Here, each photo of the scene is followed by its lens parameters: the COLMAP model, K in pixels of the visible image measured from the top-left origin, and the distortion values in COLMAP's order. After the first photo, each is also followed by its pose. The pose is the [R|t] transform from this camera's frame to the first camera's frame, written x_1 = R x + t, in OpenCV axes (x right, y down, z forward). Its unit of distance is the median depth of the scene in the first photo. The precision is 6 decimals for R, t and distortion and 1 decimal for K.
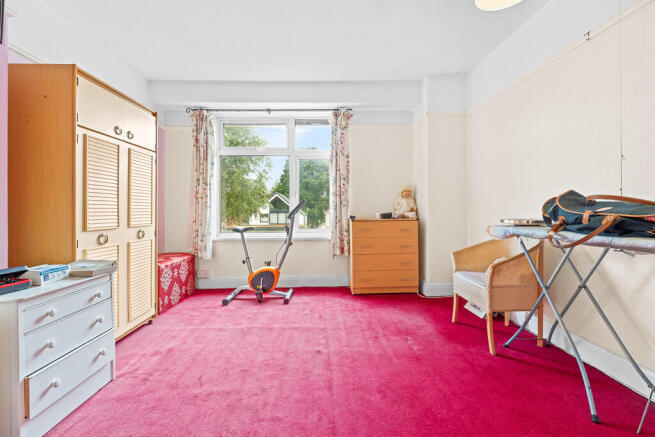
lens RADIAL K [[287.1, 0, 327.9], [0, 287.1, 206.8], [0, 0, 1]] dist [-0.007226, 0.003256]
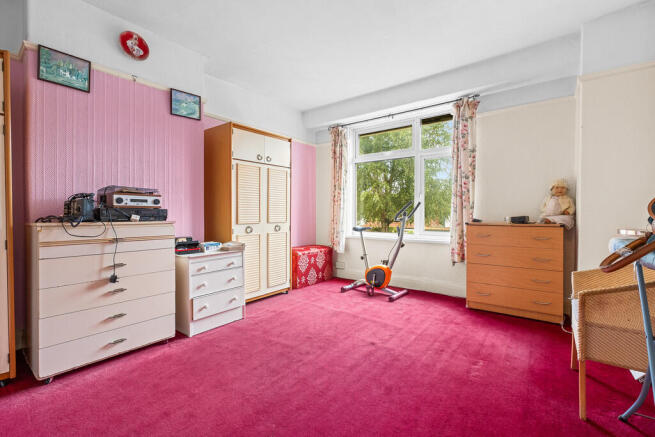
lens RADIAL K [[287.1, 0, 310.8], [0, 287.1, 212.4], [0, 0, 1]] dist [-0.007226, 0.003256]
pose [[0.764702, 0.009274, -0.644317, 0.348143], [0.000584, 0.999886, 0.015085, -0.002390], [0.644383, -0.011912, 0.764610, 0.023514]]
